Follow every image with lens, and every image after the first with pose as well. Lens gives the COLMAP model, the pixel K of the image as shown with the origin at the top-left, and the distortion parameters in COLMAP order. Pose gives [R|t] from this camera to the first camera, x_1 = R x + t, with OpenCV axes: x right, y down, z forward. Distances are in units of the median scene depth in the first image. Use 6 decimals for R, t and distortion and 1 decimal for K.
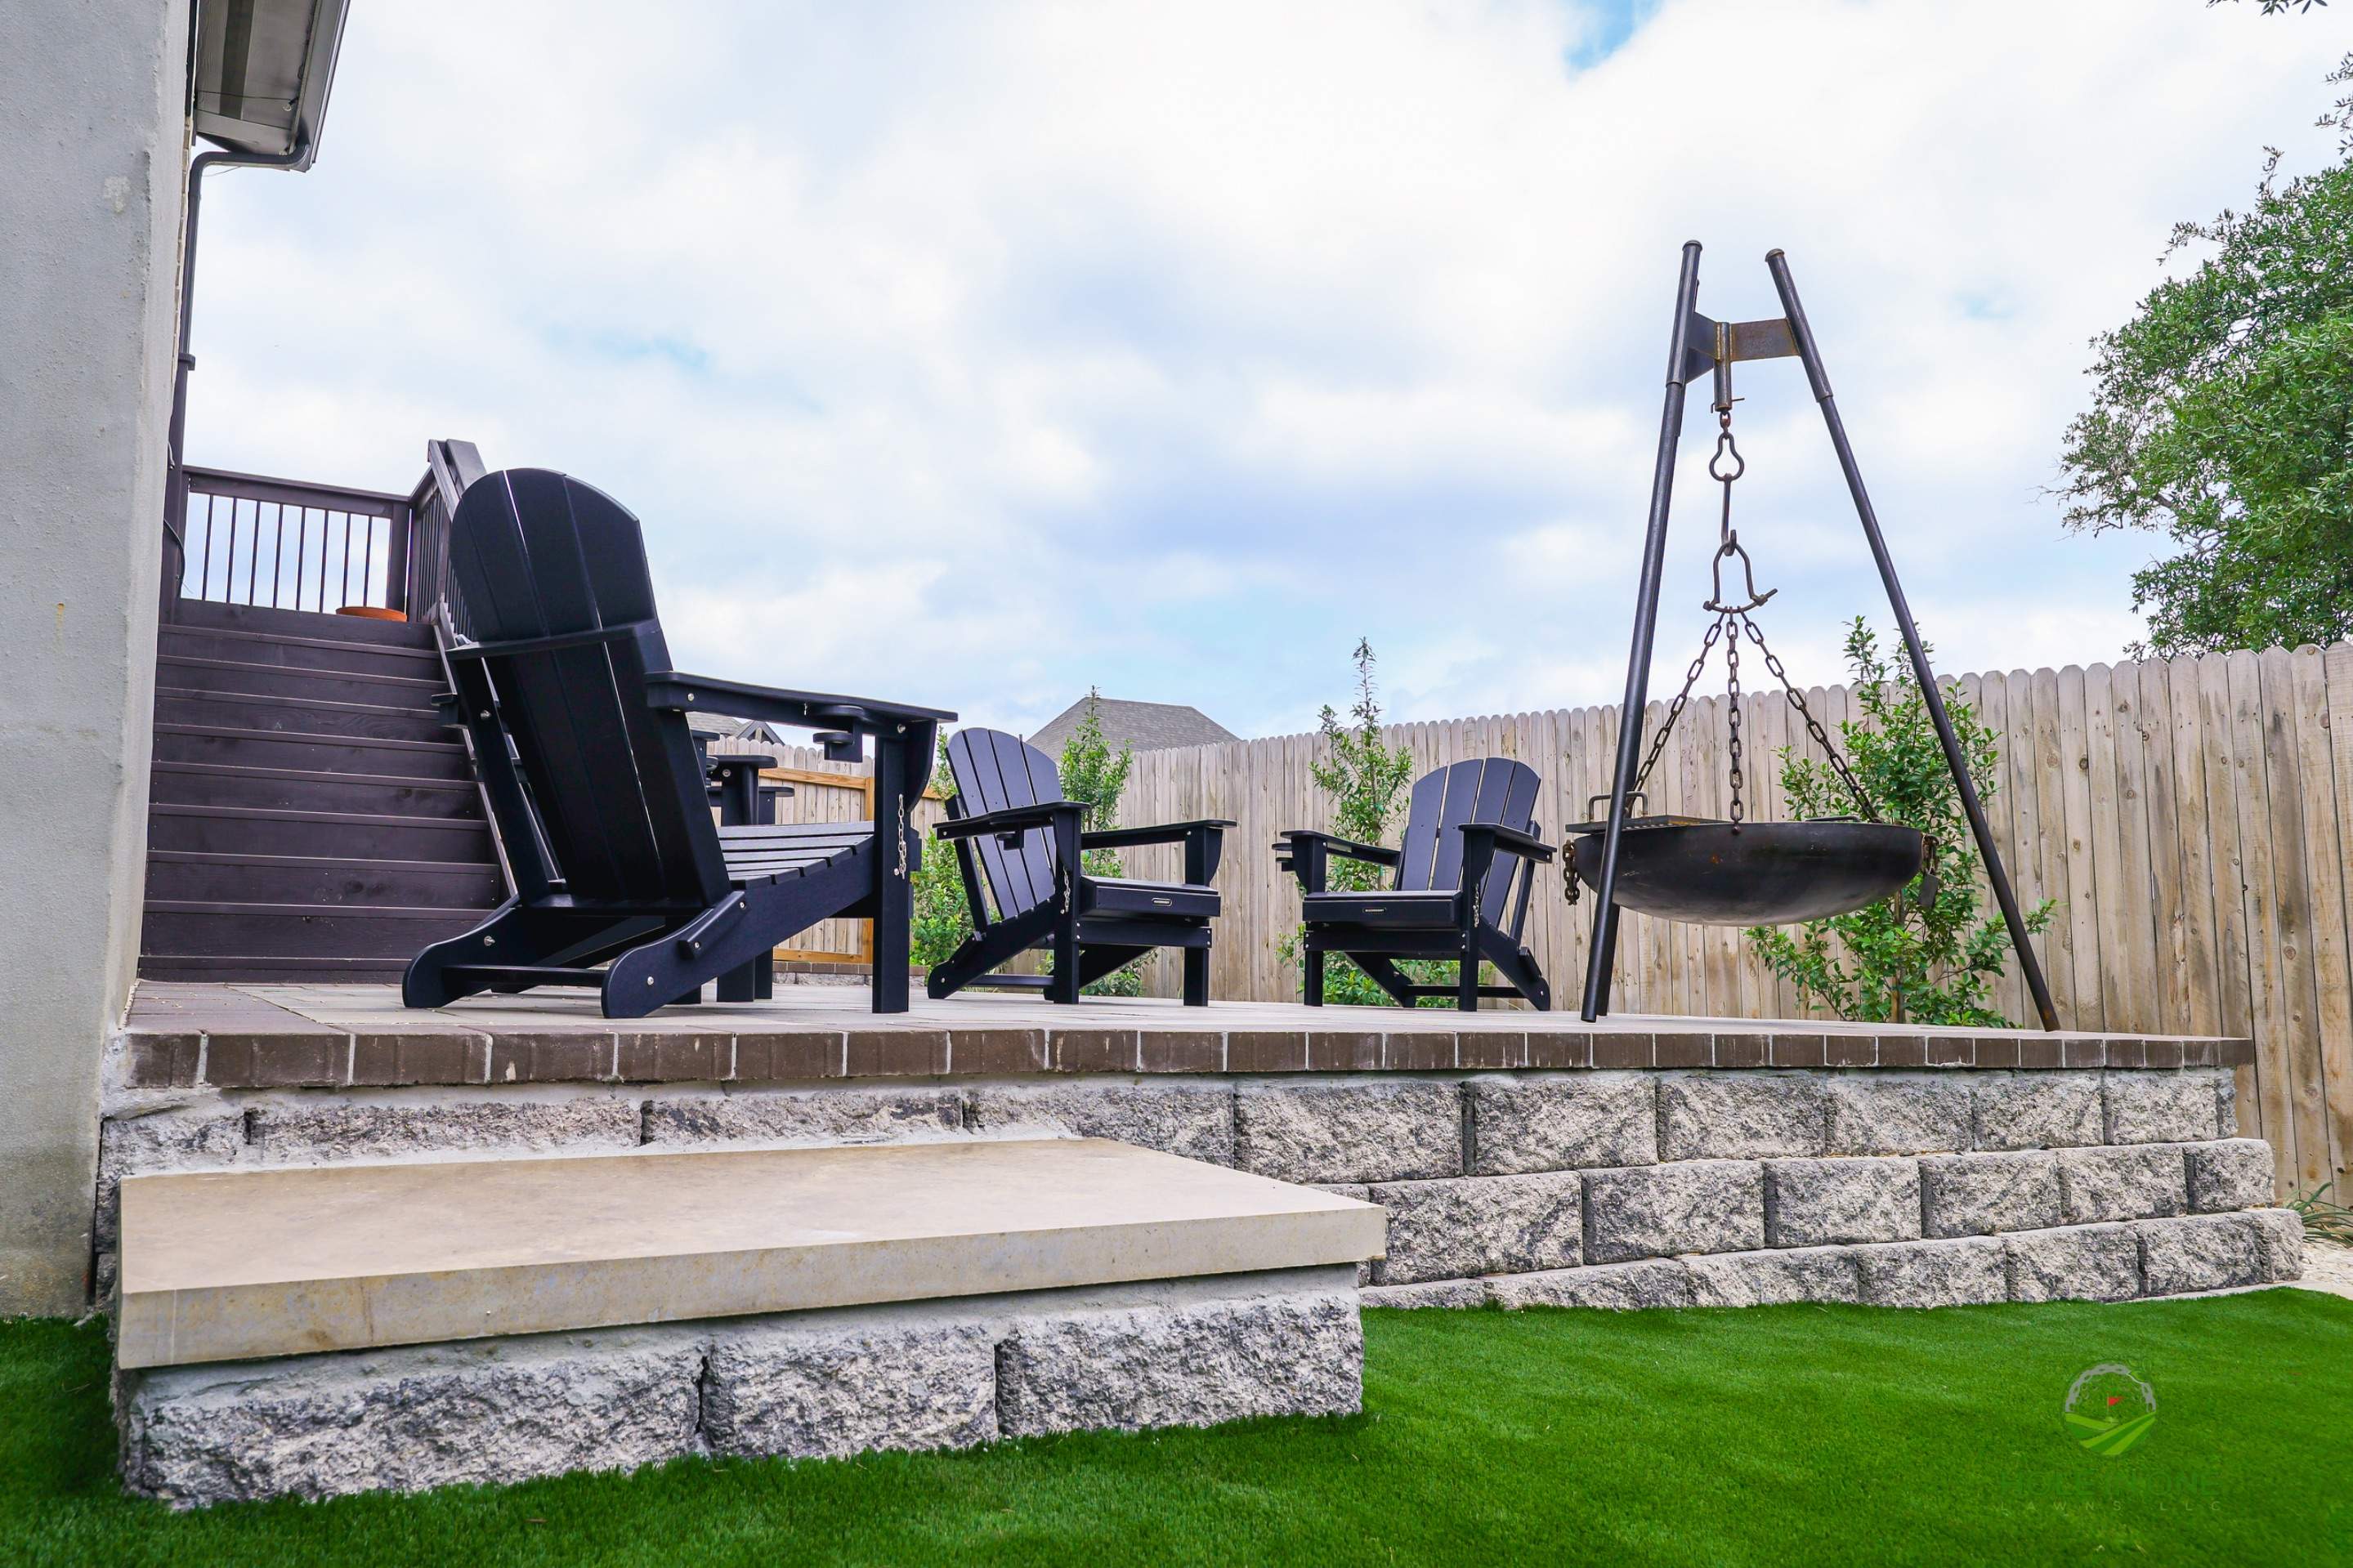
lens RADIAL K [[1666.1, 0, 1023.5], [0, 1666.1, 785.7], [0, 0, 1]] dist [0.009935, -0.003059]
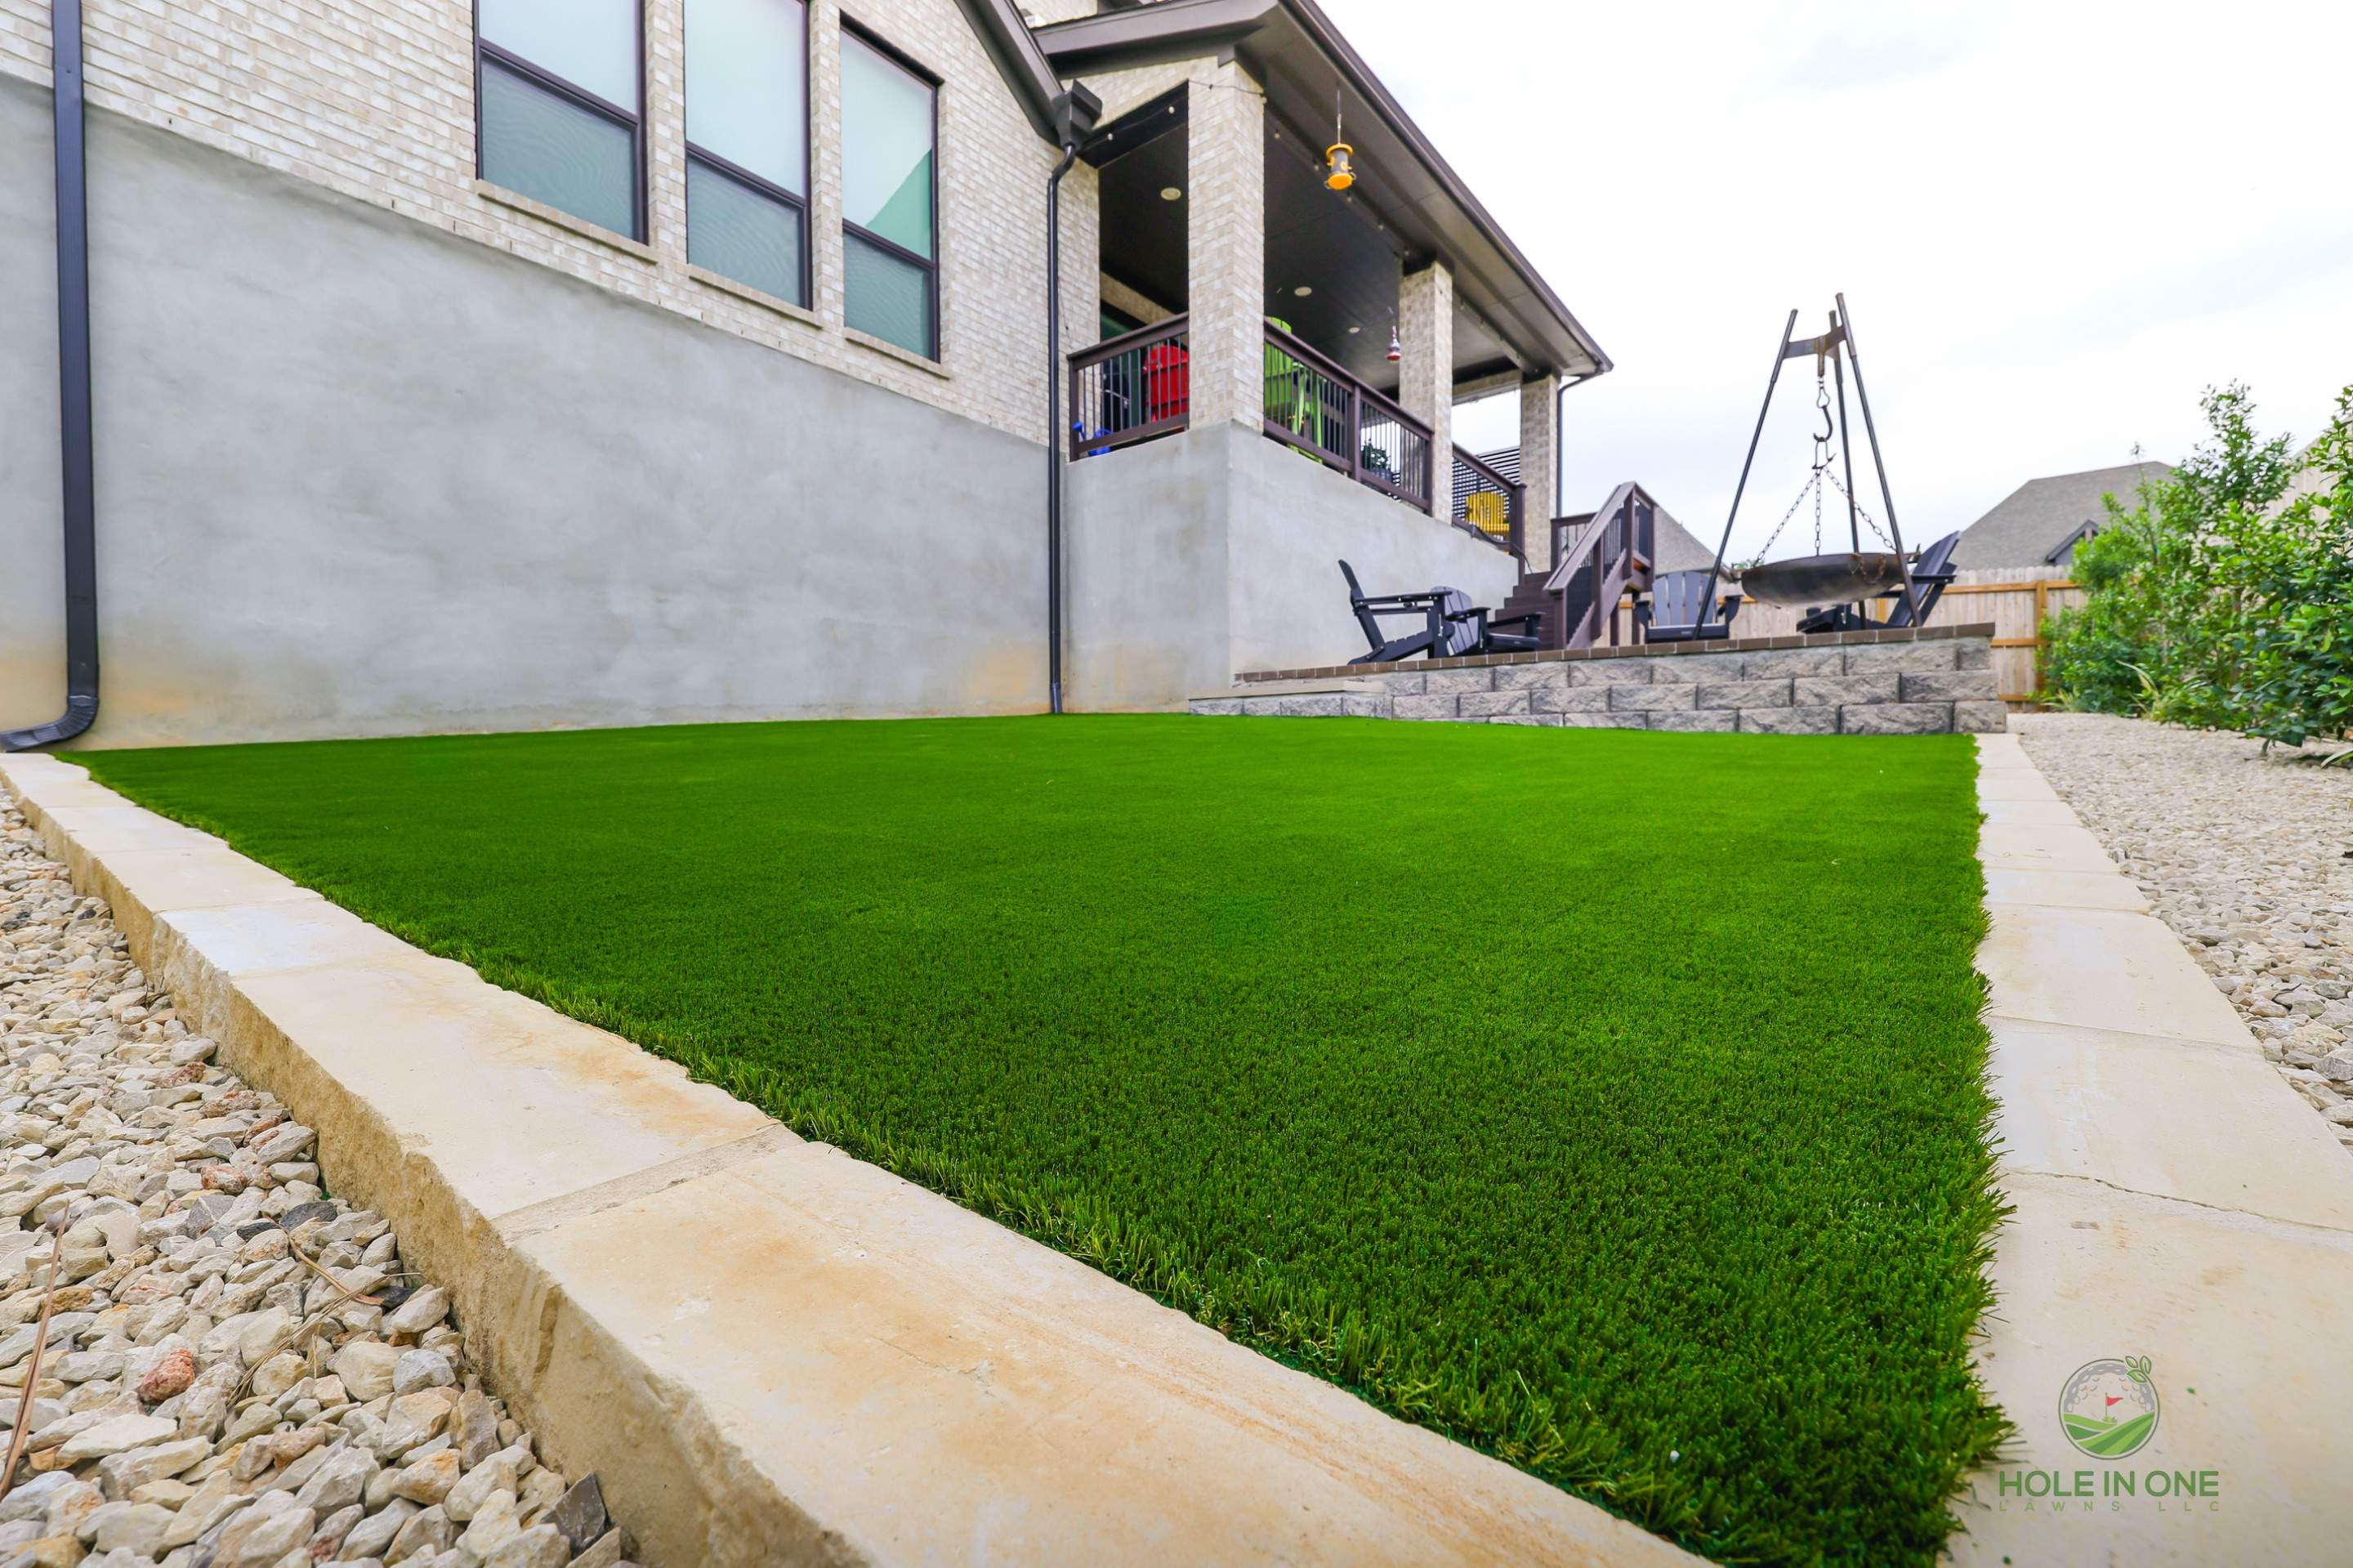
lens RADIAL K [[982.7, 0, 1168.8], [0, 982.7, 790.5], [0, 0, 1]] dist [0.002116, -0.000477]
pose [[0.404708, 0.001156, -0.914445, 1.963655], [0.110547, 0.992603, 0.050179, 0.253102], [0.907740, -0.121397, 0.401586, -0.594077]]
